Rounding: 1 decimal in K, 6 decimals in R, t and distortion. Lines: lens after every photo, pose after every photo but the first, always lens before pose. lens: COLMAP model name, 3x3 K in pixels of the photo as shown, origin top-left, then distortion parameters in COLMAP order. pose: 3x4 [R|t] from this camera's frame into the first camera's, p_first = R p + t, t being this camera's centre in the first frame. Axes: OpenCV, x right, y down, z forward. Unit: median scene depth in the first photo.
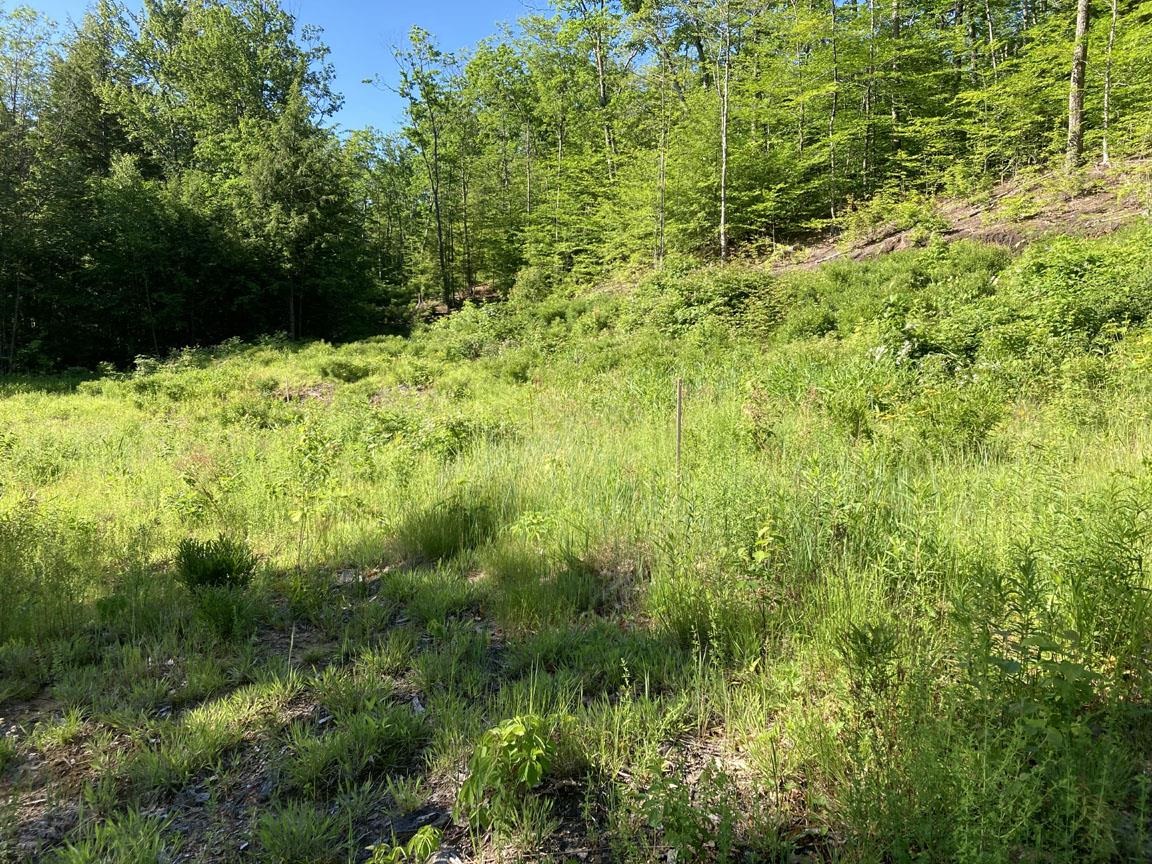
lens RADIAL K [[932.5, 0, 572.0], [0, 932.5, 430.4], [0, 0, 1]] dist [0.007051, -0.009877]
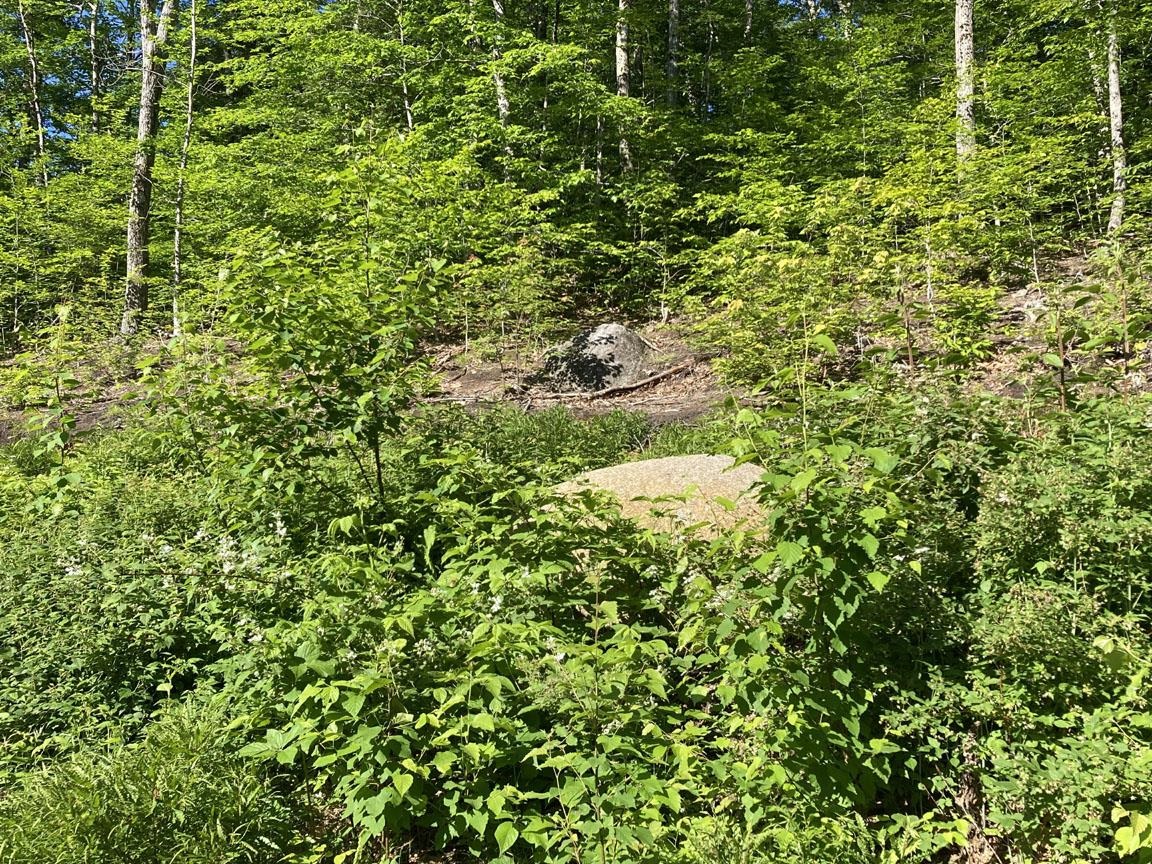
lens RADIAL K [[1181.9, 0, 576.9], [0, 1181.9, 432.1], [0, 0, 1]] dist [0.013238, 0.000000]
pose [[0.711625, 0.087914, 0.697038, 0.159541], [0.054374, 0.982272, -0.179402, -0.046239], [-0.700452, 0.165568, 0.694229, 0.195767]]
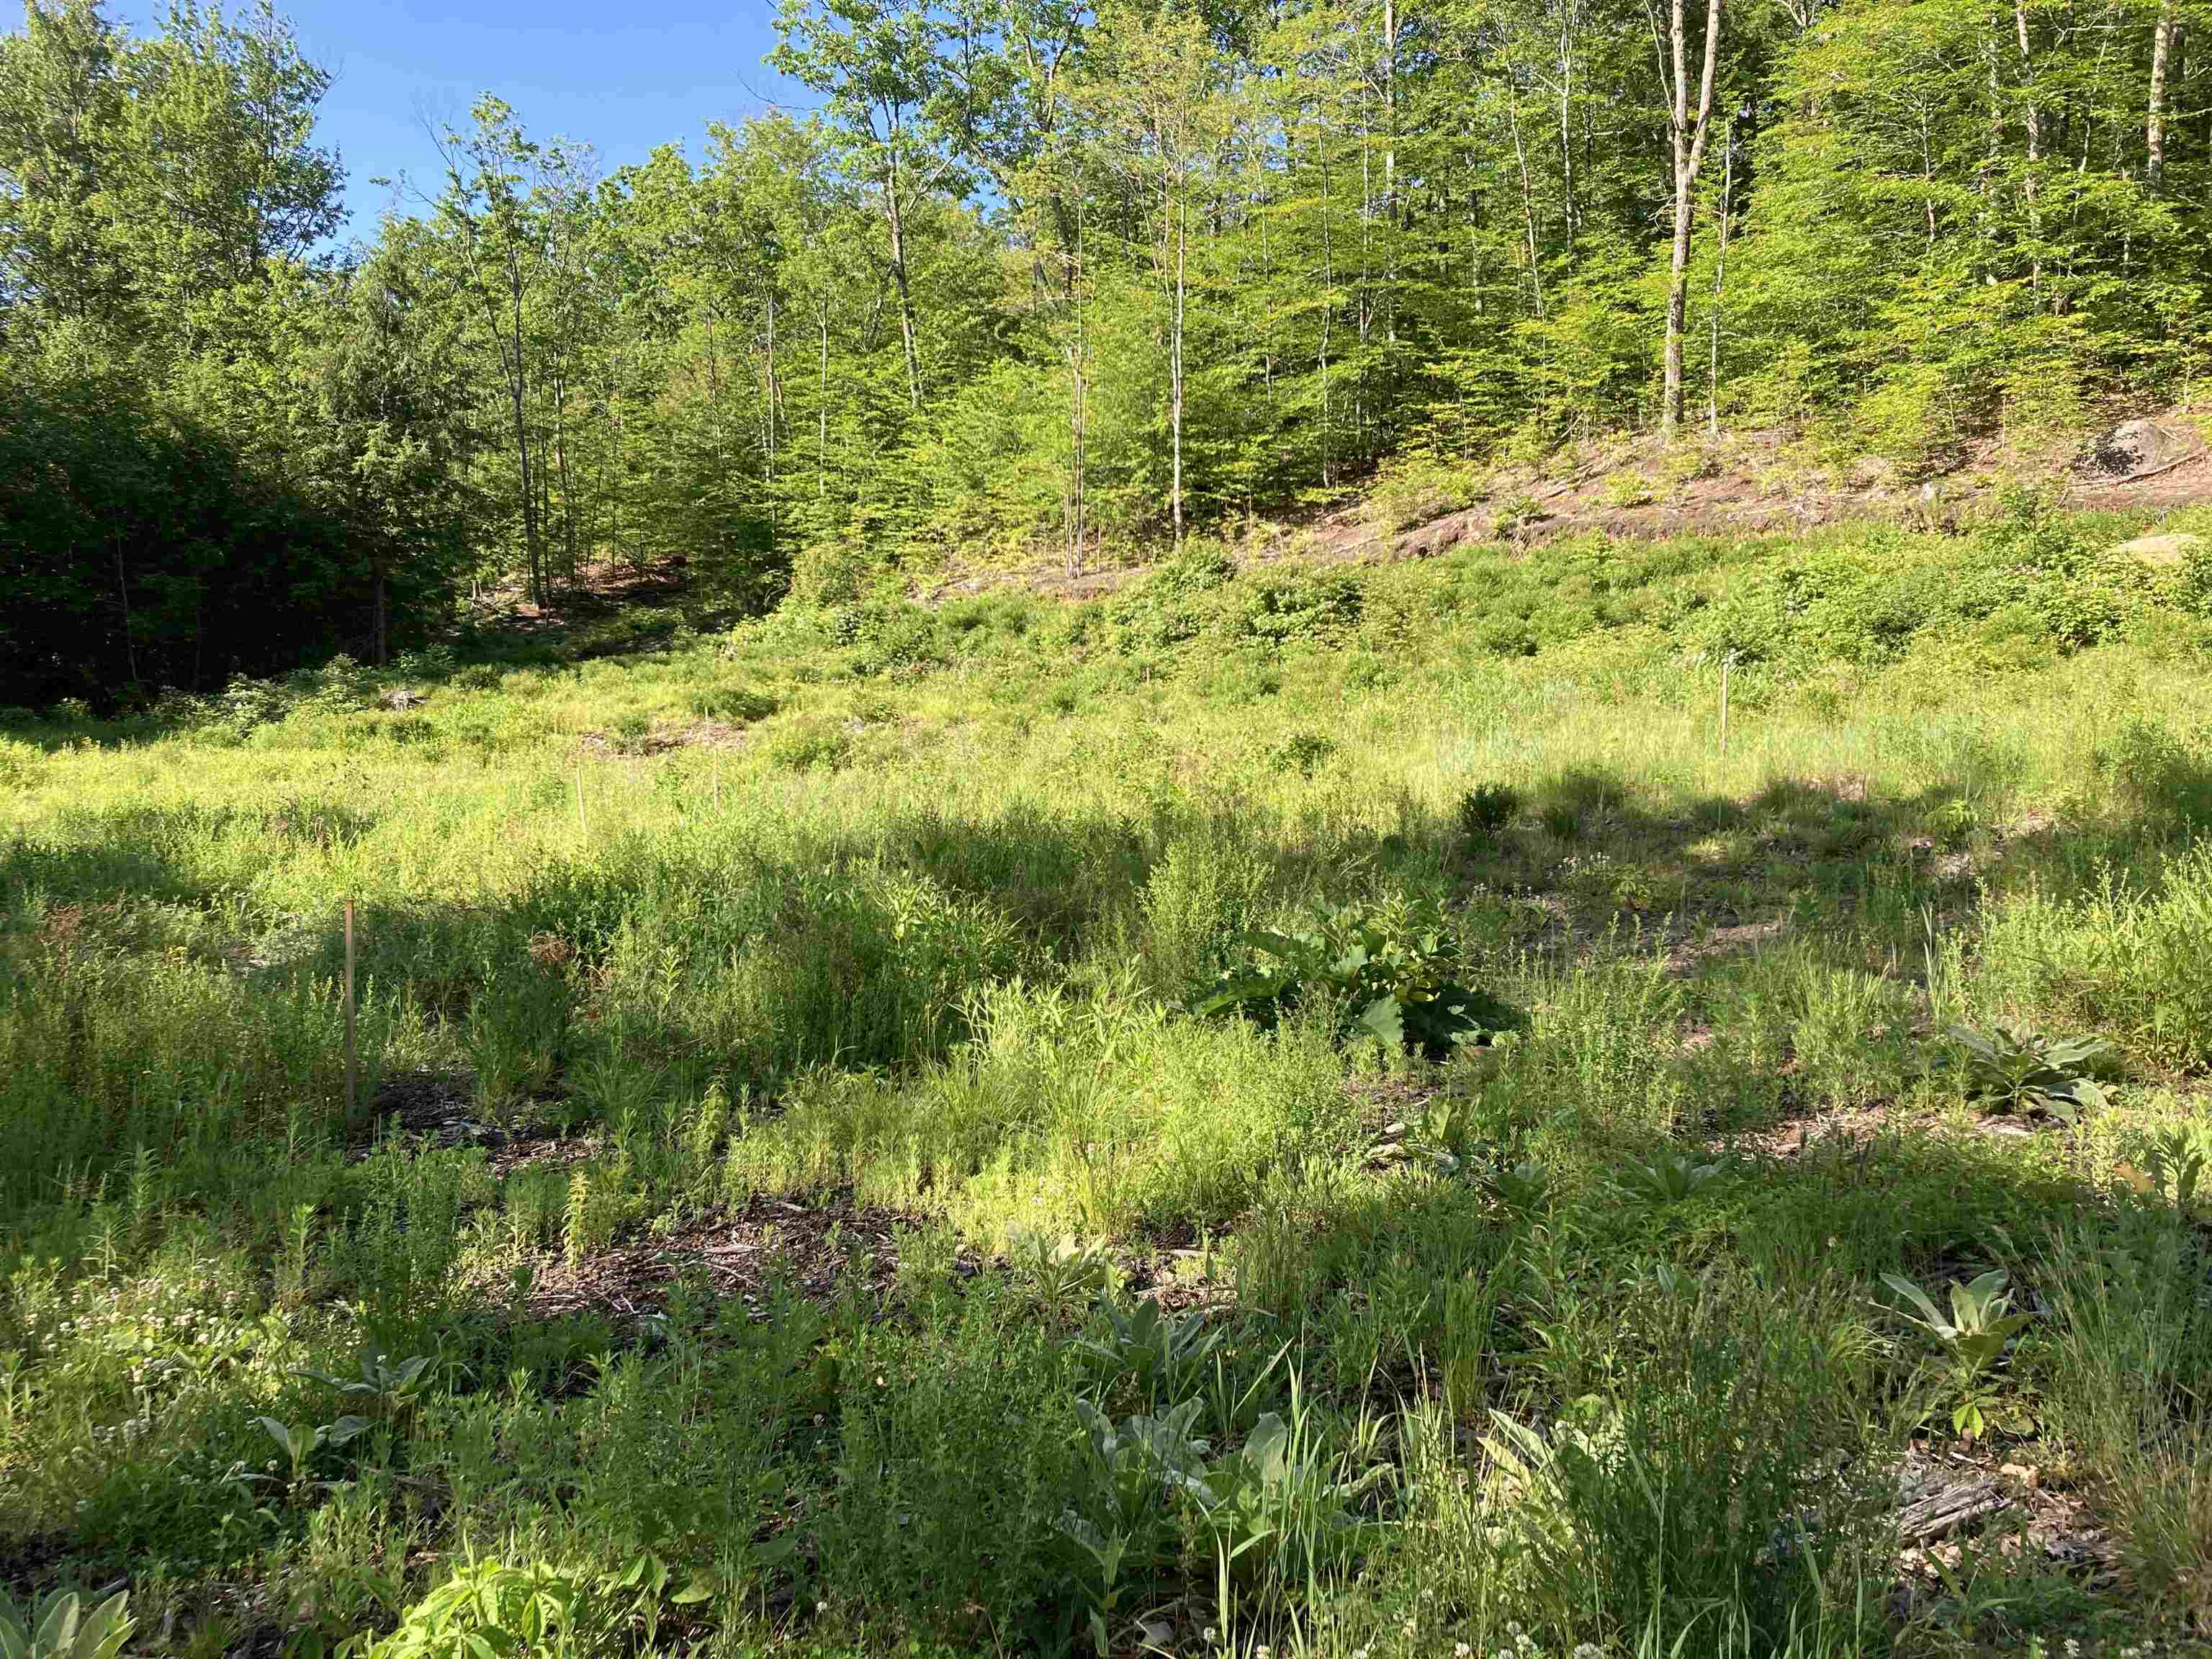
lens RADIAL K [[1790.5, 0, 1098.0], [0, 1790.5, 817.6], [0, 0, 1]] dist [0.007051, -0.009877]
pose [[0.957441, -0.018576, 0.288029, -0.268413], [0.023736, 0.999614, -0.014433, 0.029529], [-0.287650, 0.020655, 0.957513, -0.202130]]
